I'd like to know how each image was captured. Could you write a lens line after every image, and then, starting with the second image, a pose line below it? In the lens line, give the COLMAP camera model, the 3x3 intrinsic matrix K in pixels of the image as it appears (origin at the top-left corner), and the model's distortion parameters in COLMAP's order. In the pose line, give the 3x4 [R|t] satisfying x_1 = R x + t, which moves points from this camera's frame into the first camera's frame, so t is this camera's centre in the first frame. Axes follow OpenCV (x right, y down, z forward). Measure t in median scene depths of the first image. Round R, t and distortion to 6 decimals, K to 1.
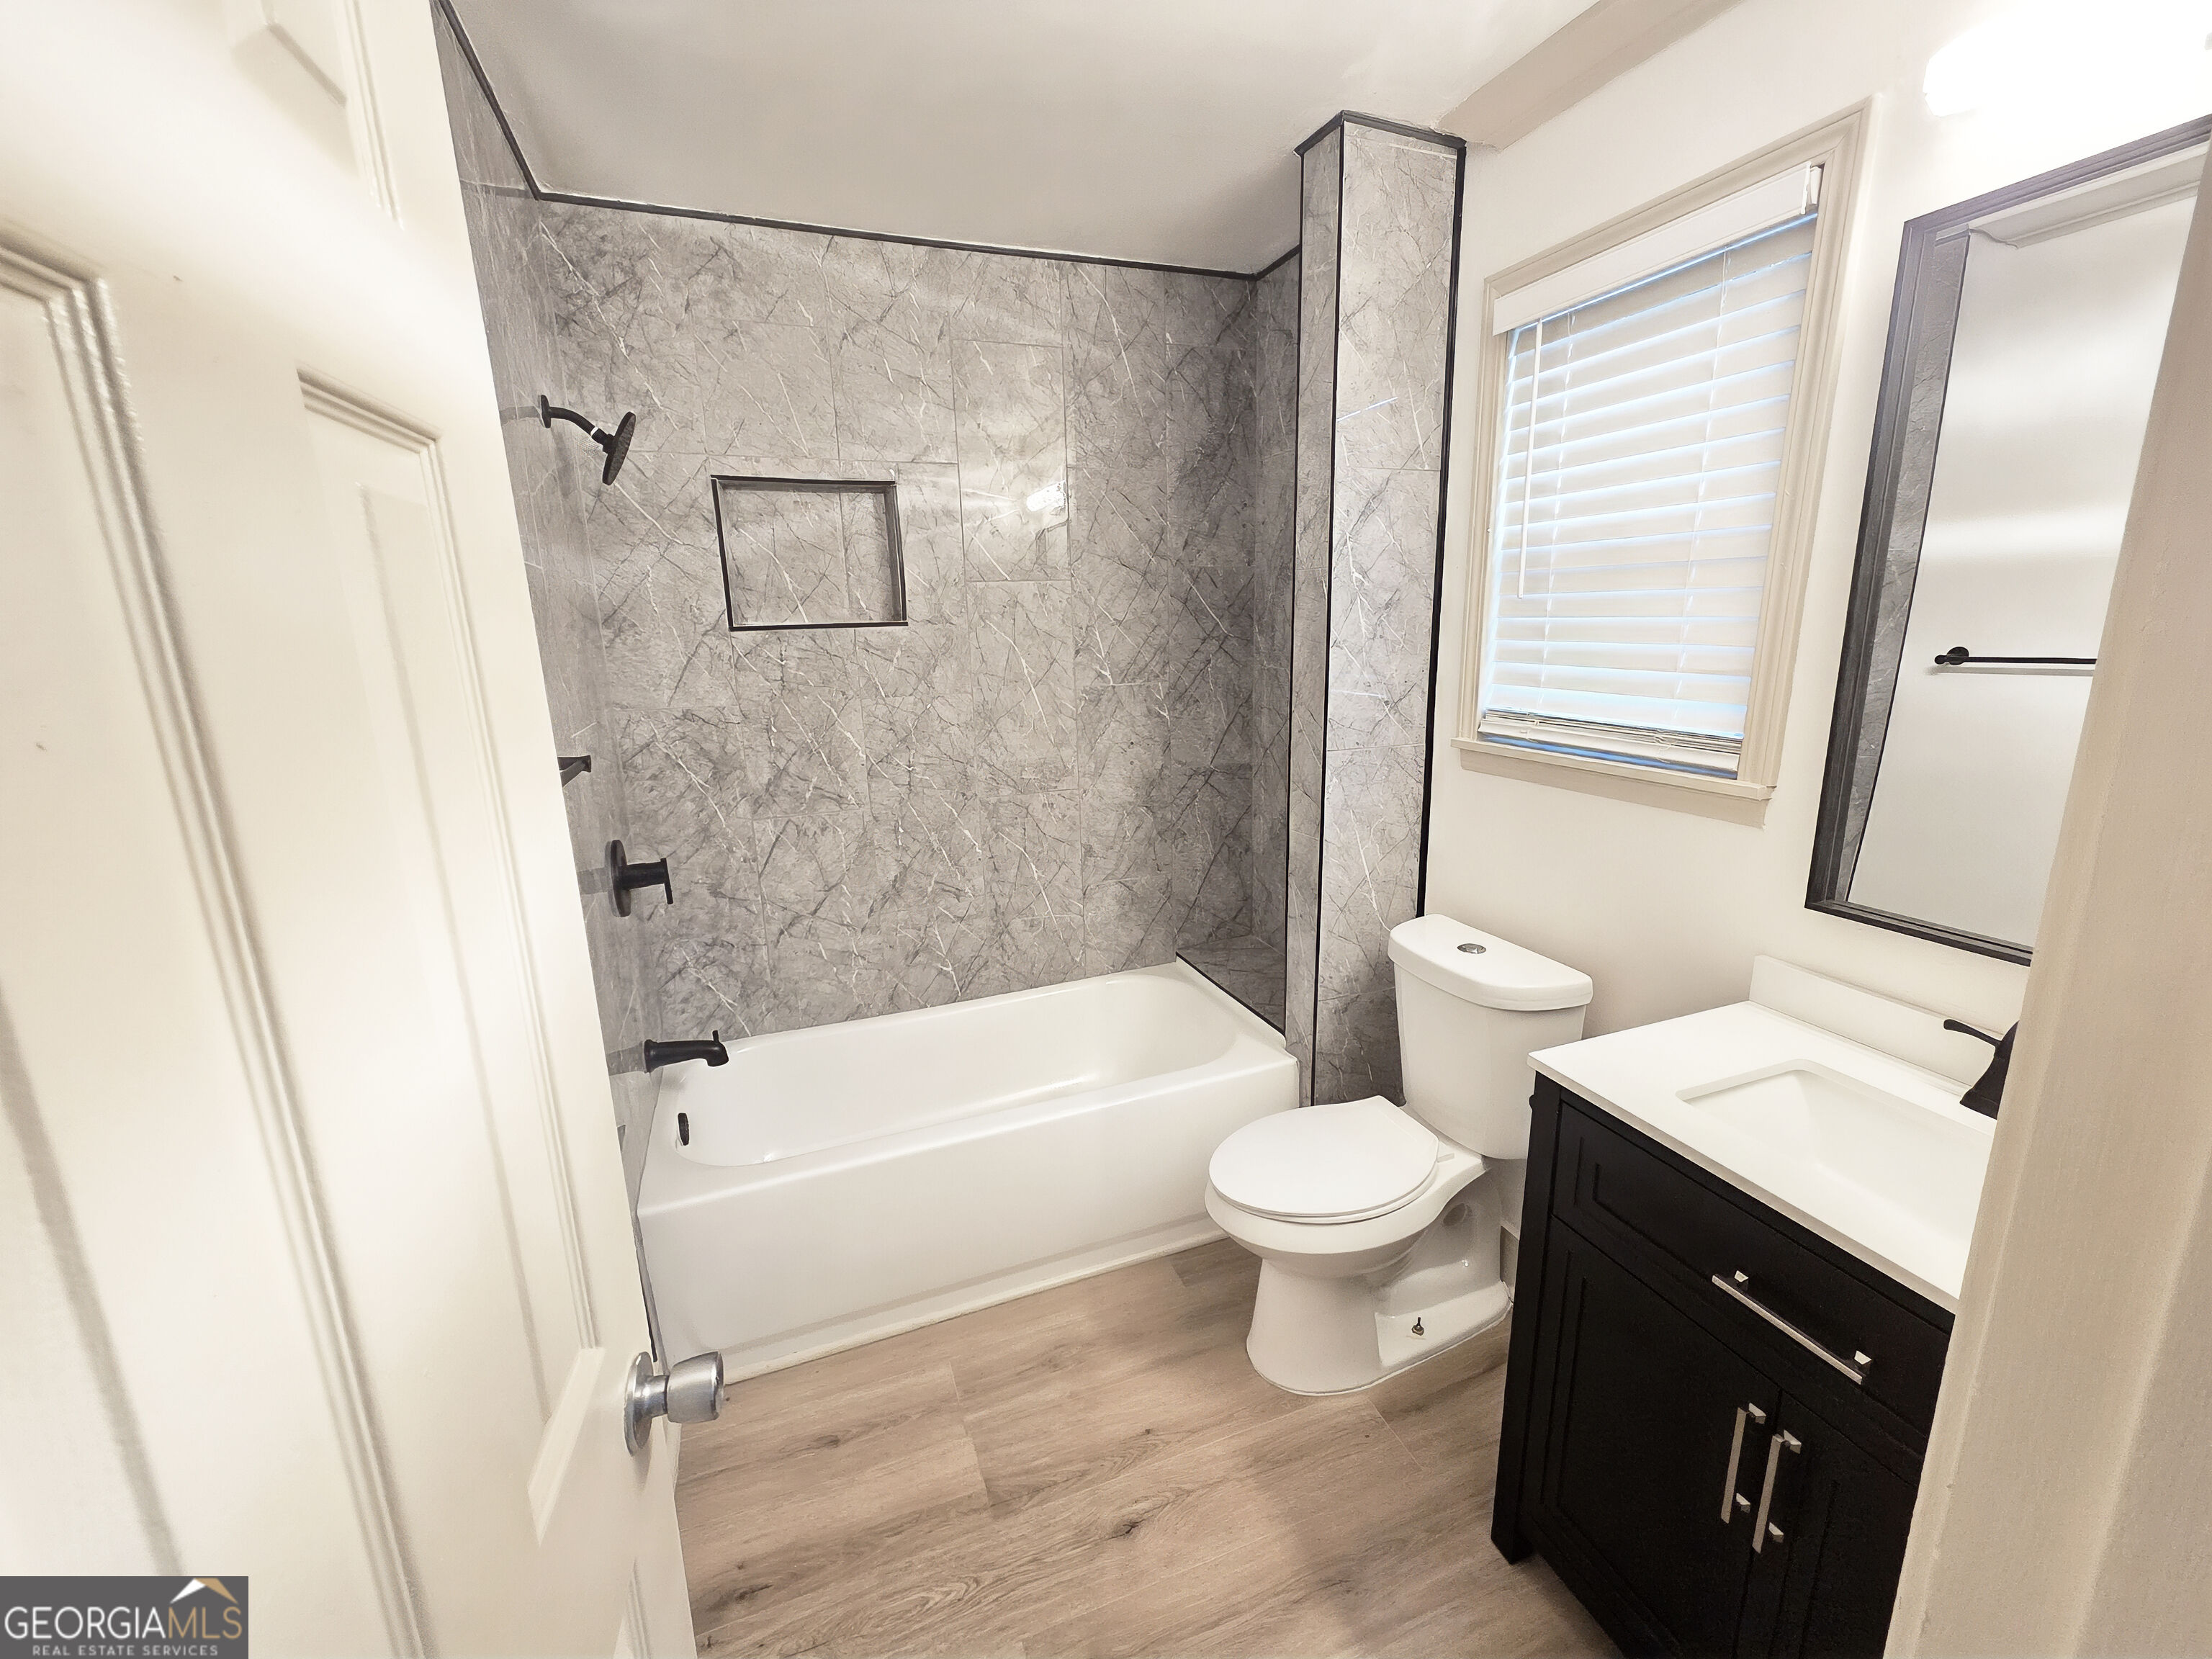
lens RADIAL K [[900.0, 0, 1110.1], [0, 900.0, 818.6], [0, 0, 1]] dist [-0.000677, 0.001887]
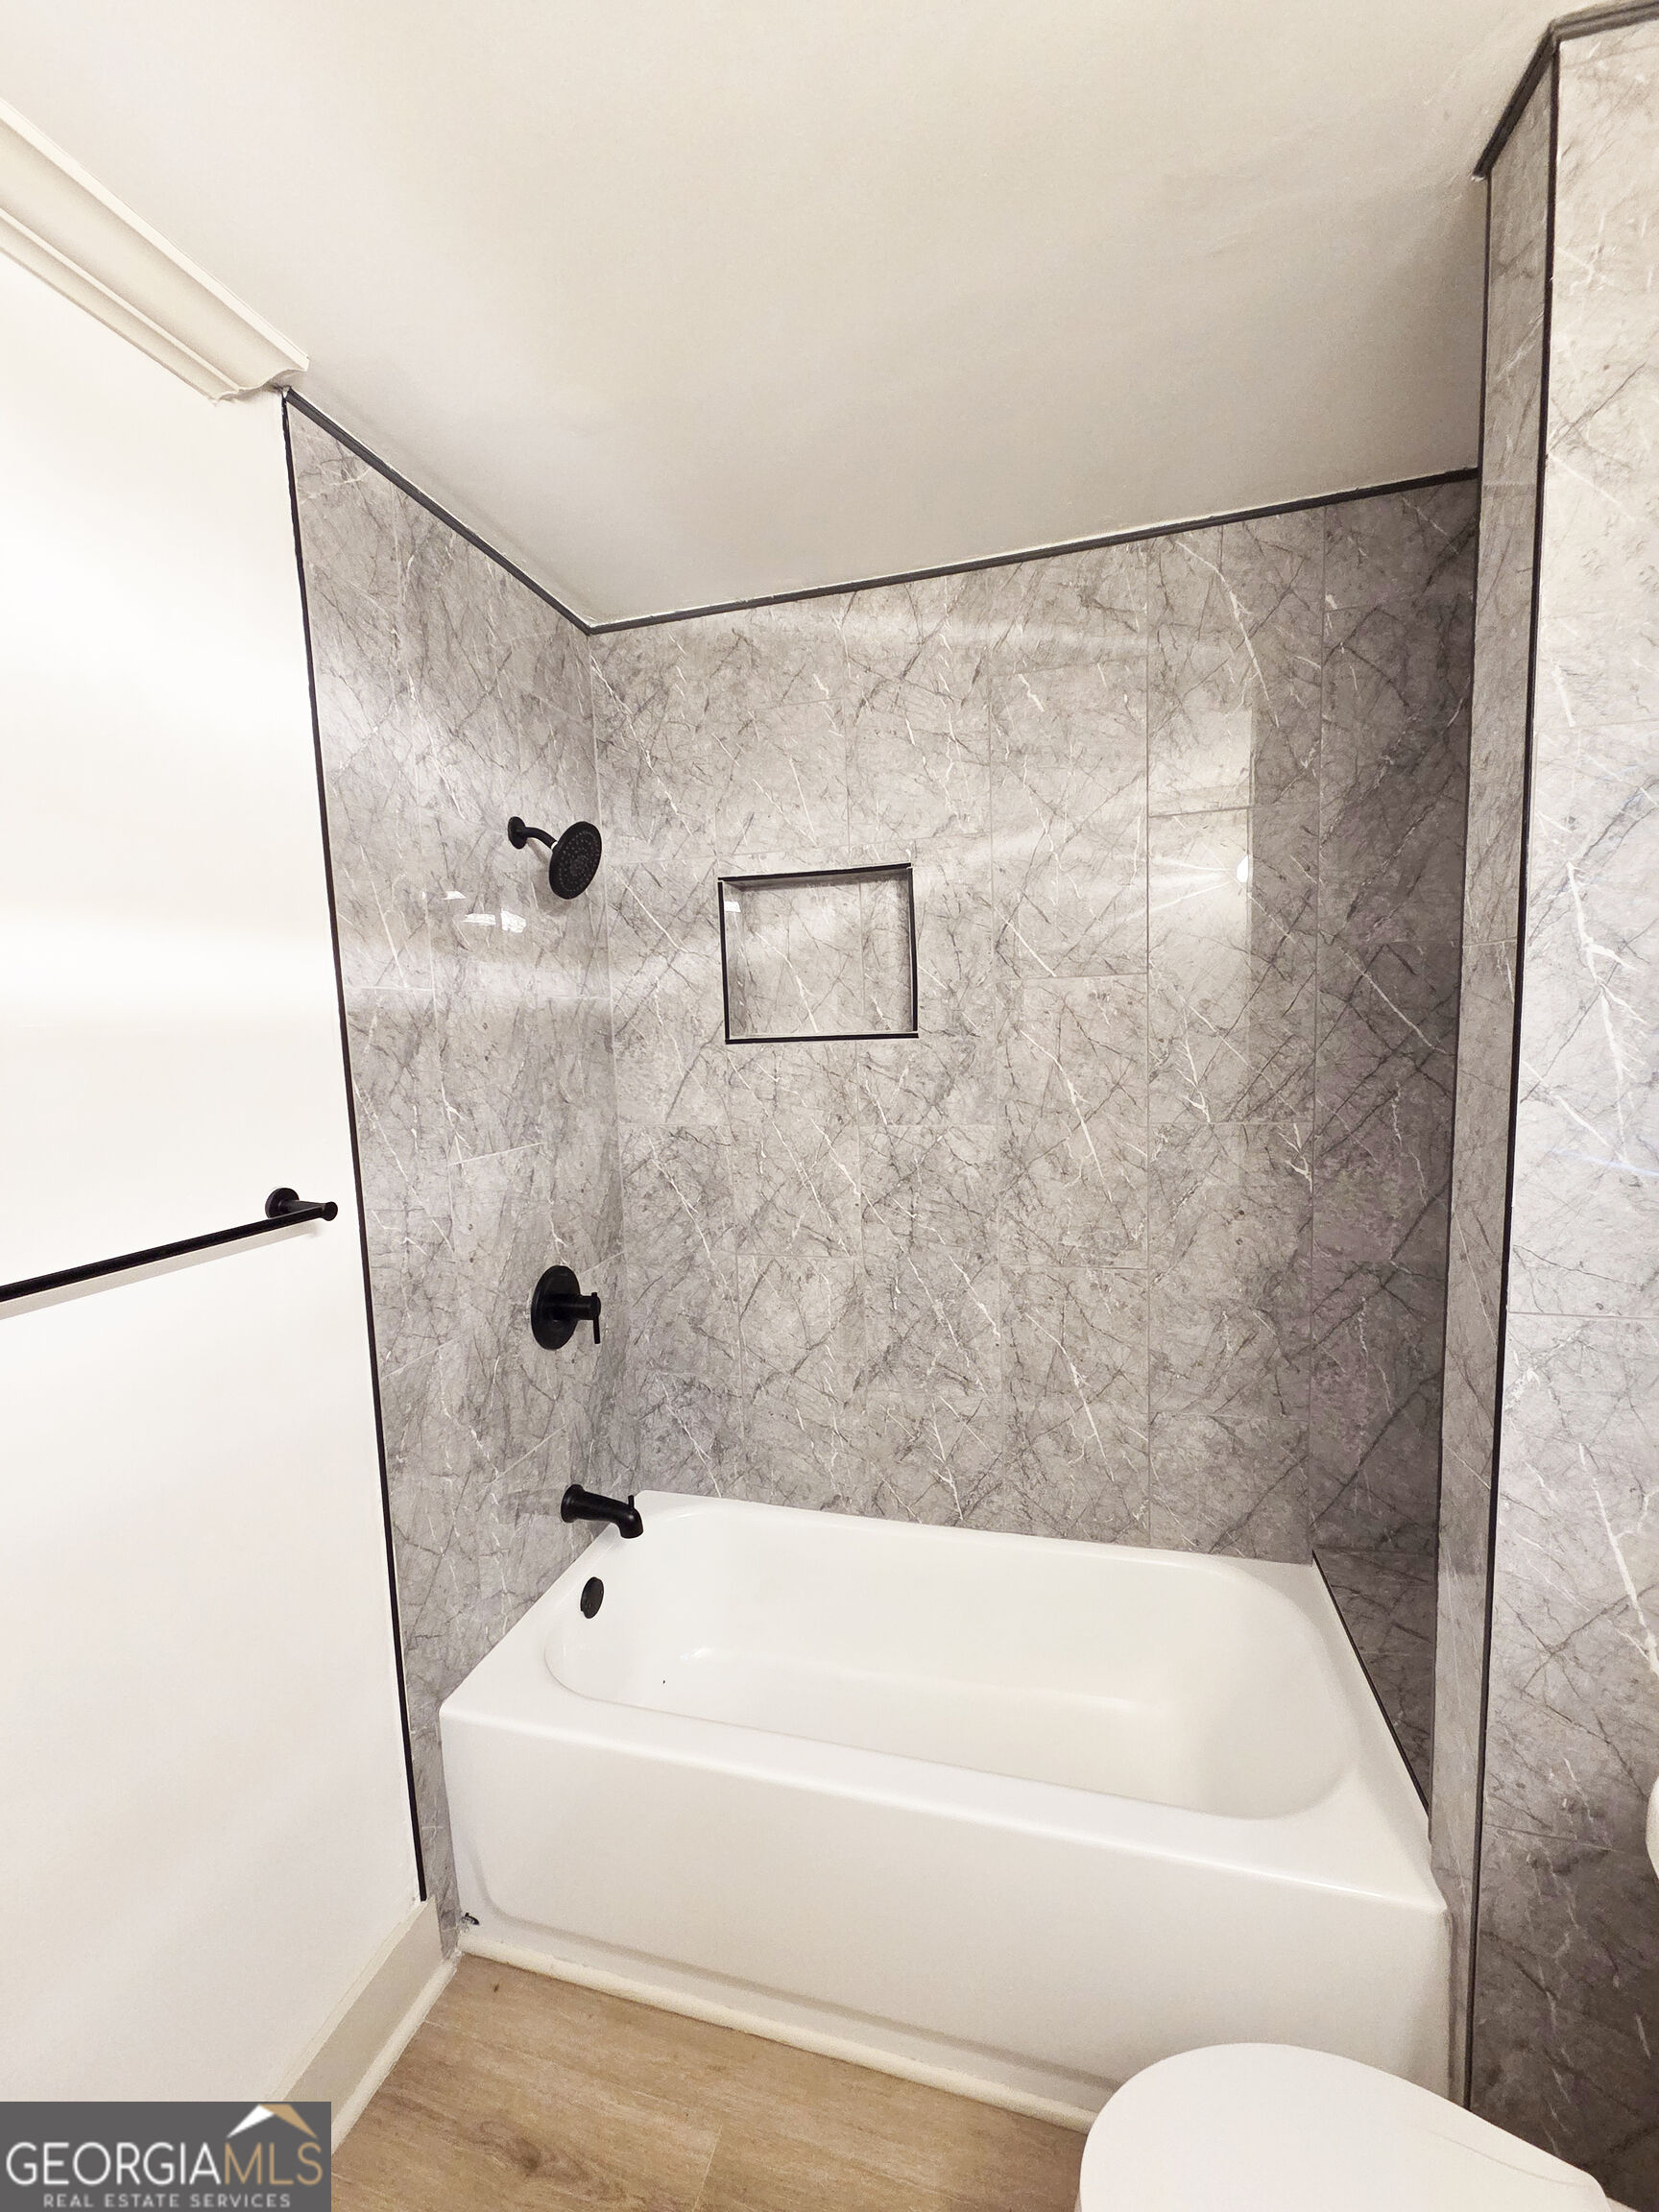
lens RADIAL K [[900.0, 0, 827.5], [0, 900.0, 1113.5], [0, 0, 1]] dist [-0.000677, 0.001887]
pose [[0.802355, 0.056437, -0.594173, 0.194516], [-0.114591, 0.991565, -0.060558, -0.093002], [0.585743, 0.116676, 0.802055, 0.331287]]
